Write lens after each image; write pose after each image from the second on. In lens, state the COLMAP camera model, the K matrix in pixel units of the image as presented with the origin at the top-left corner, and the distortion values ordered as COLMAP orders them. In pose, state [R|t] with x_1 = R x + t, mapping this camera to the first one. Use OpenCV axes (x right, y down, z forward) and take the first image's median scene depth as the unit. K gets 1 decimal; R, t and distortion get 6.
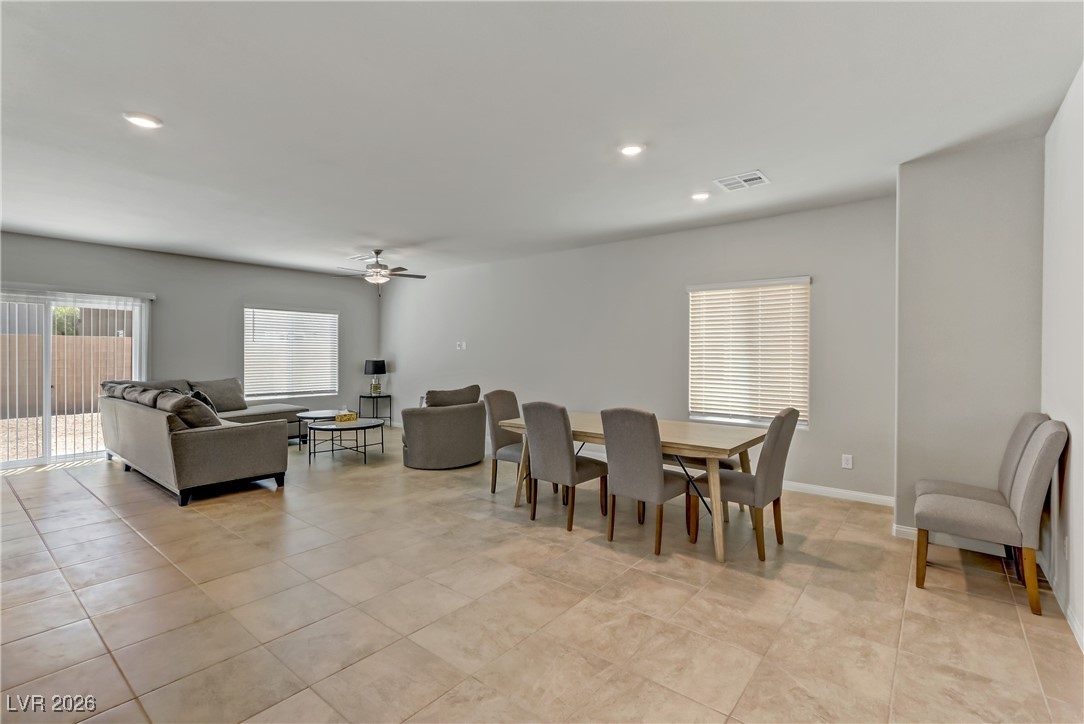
lens RADIAL K [[499.4, 0, 553.5], [0, 499.4, 360.2], [0, 0, 1]] dist [0.000091, 0.005340]
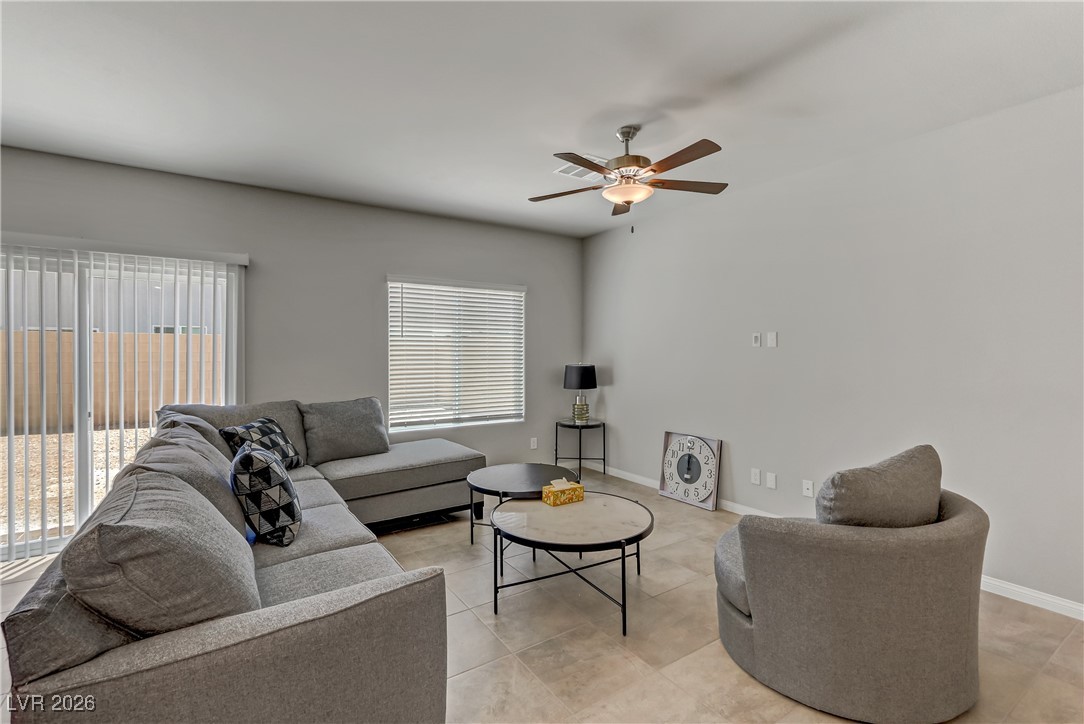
lens RADIAL K [[499.4, 0, 538.5], [0, 499.4, 360.4], [0, 0, 1]] dist [0.000091, 0.005340]
pose [[0.948304, -0.000018, -0.317365, -0.238663], [0.000741, 0.999997, 0.002160, -0.008848], [0.317364, -0.002284, 0.948301, 0.455670]]
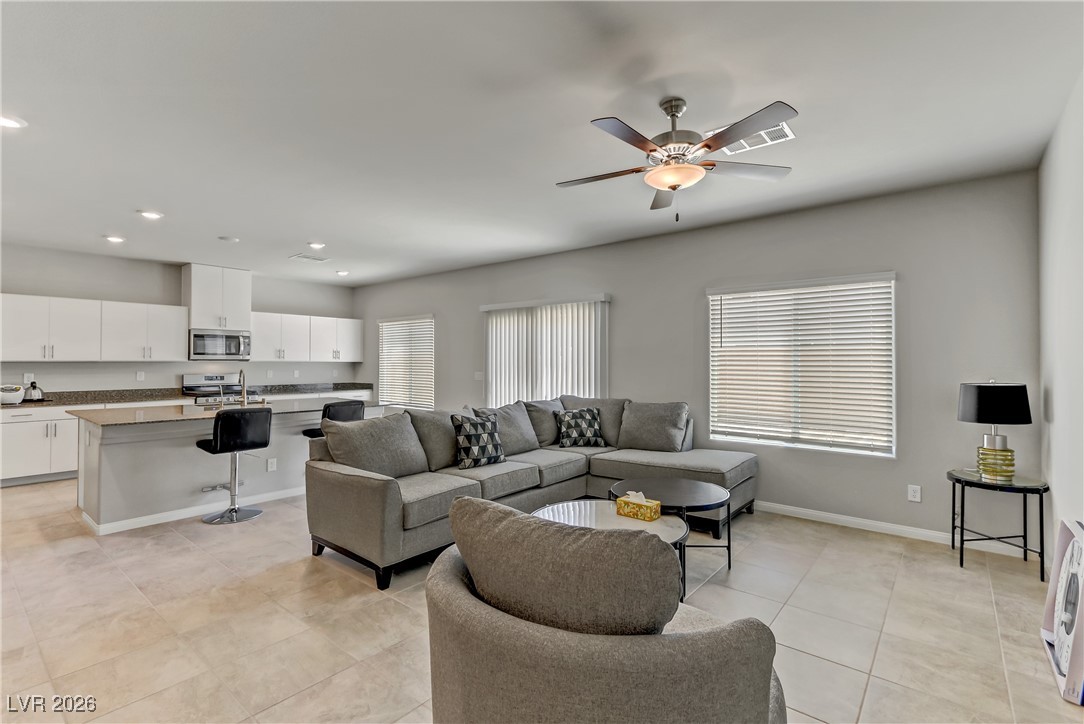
lens RADIAL K [[499.4, 0, 539.0], [0, 499.4, 358.5], [0, 0, 1]] dist [0.000091, 0.005340]
pose [[-0.033301, -0.011197, -0.999383, 0.031814], [-0.013995, 0.999844, -0.010736, -0.012369], [0.999347, 0.013629, -0.033453, 0.759714]]
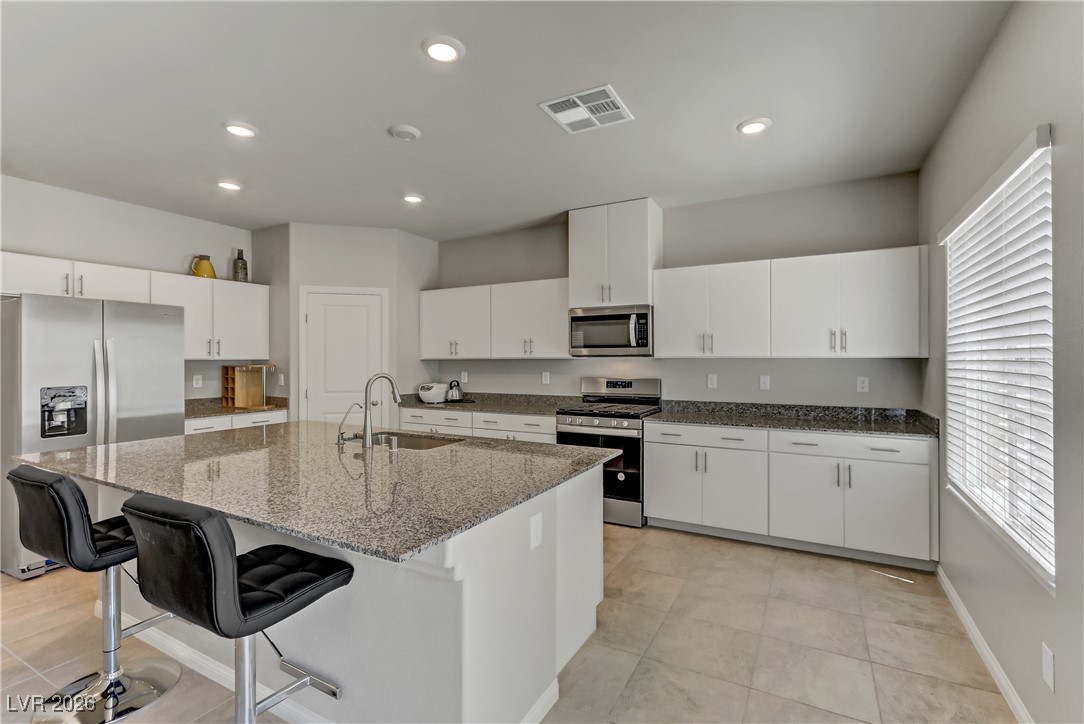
lens RADIAL K [[499.4, 0, 541.9], [0, 499.4, 358.6], [0, 0, 1]] dist [0.000091, 0.005340]
pose [[-0.988101, -0.001018, -0.153804, -0.697374], [-0.002400, 0.999958, 0.008796, -0.012842], [0.153789, 0.009060, -0.988062, 0.690855]]
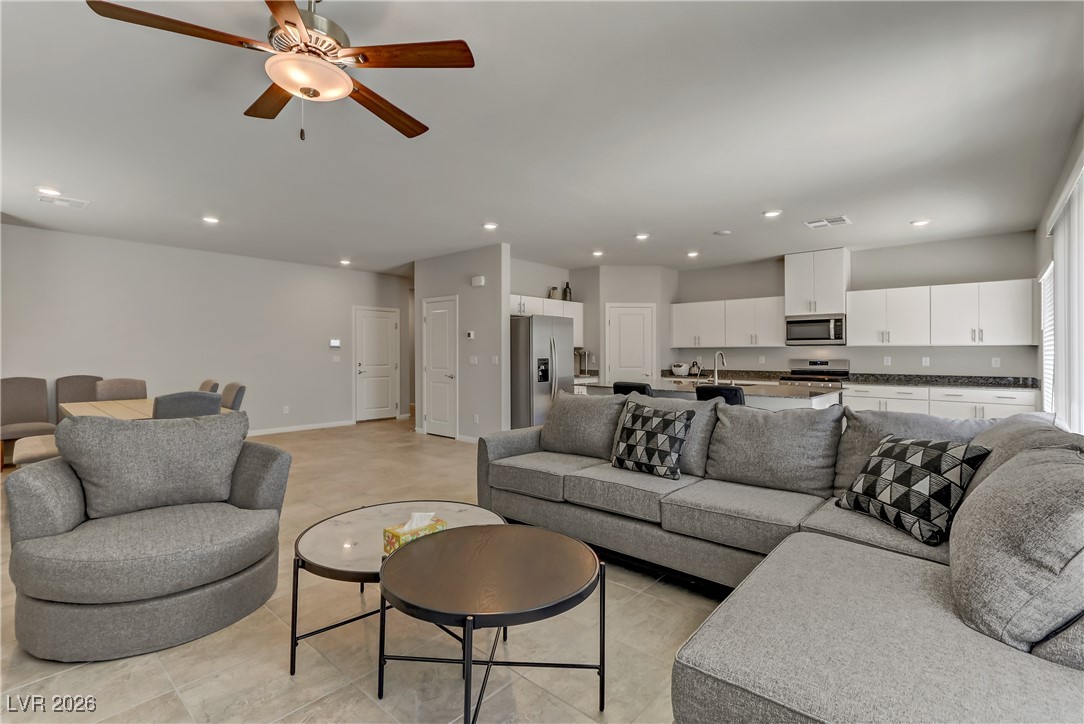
lens RADIAL K [[499.4, 0, 542.7], [0, 499.4, 349.3], [0, 0, 1]] dist [0.000091, 0.005340]
pose [[-0.997849, -0.004881, 0.065379, -0.428751], [-0.004687, 0.999984, 0.003133, -0.003876], [-0.065393, 0.002820, -0.997856, 1.080428]]
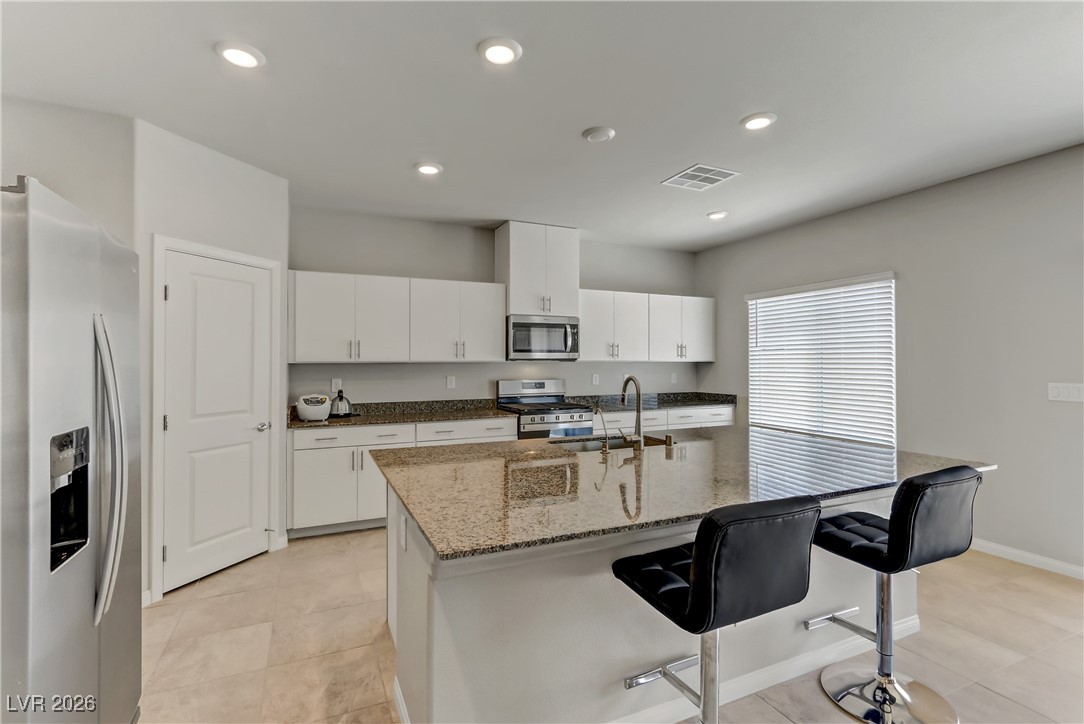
lens RADIAL K [[499.4, 0, 542.5], [0, 499.4, 358.7], [0, 0, 1]] dist [0.000091, 0.005340]
pose [[-0.456623, -0.008851, -0.889616, -0.298533], [-0.009285, 0.999943, -0.005182, -0.009226], [0.889612, 0.005894, -0.456680, 0.436302]]
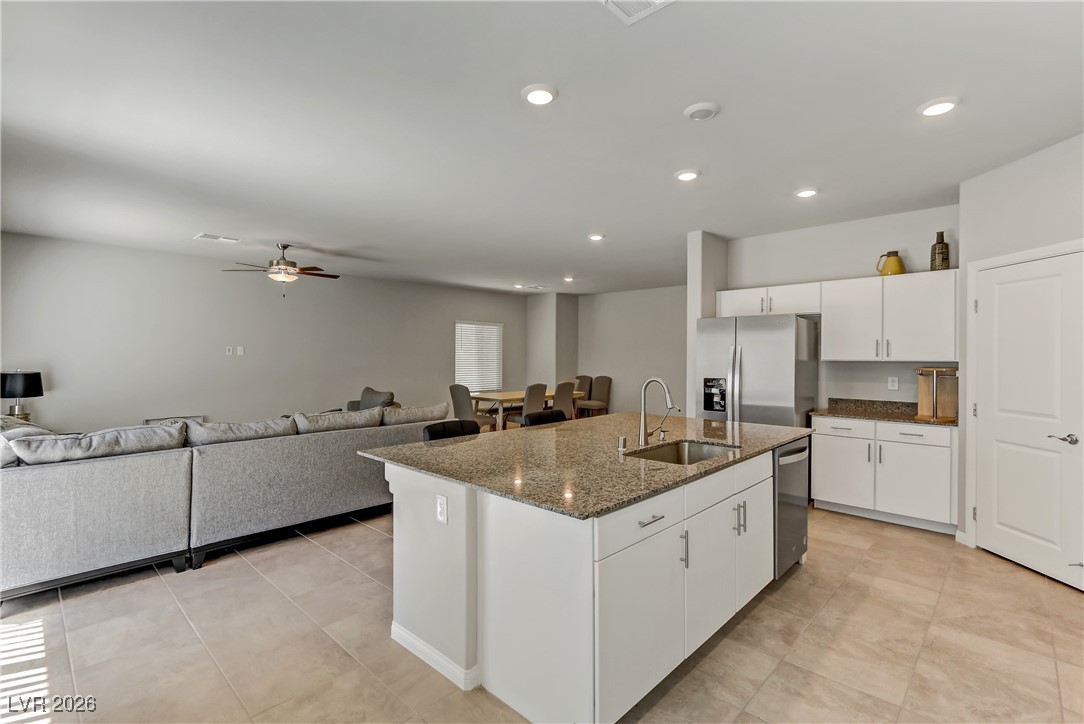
lens RADIAL K [[499.4, 0, 537.9], [0, 499.4, 354.9], [0, 0, 1]] dist [0.000091, 0.005340]
pose [[0.110284, -0.000273, 0.993900, -1.005218], [0.003810, 0.999993, -0.000148, -0.013971], [-0.993893, 0.003803, 0.110284, 0.373417]]
